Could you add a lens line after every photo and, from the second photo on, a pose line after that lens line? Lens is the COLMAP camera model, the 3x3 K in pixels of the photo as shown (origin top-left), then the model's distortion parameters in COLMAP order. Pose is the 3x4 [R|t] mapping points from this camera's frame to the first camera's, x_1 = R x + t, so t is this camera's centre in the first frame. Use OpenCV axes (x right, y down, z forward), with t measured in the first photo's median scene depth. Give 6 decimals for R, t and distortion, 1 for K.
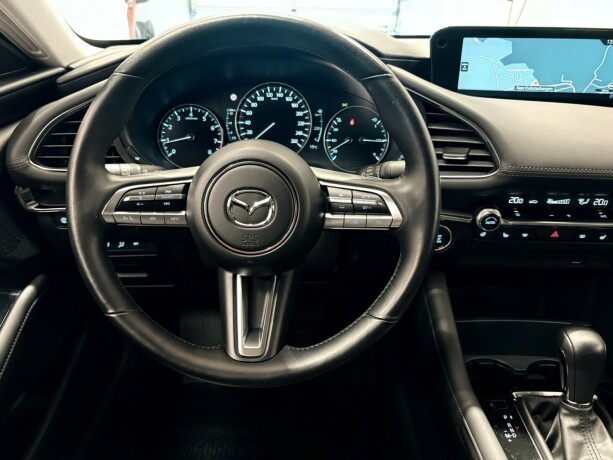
lens RADIAL K [[501.0, 0, 305.2], [0, 501.0, 234.0], [0, 0, 1]] dist [0.003027, -0.021807]
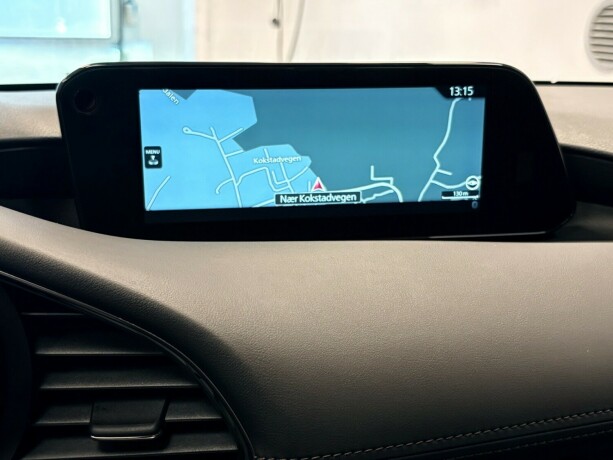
lens RADIAL K [[764.9, 0, 310.0], [0, 764.9, 228.6], [0, 0, 1]] dist [0.213558, 0.000000]
pose [[0.924193, -0.086137, 0.372084, 0.205202], [0.153435, 0.975897, -0.155188, -0.166276], [-0.349748, 0.200515, 0.915134, 0.405171]]
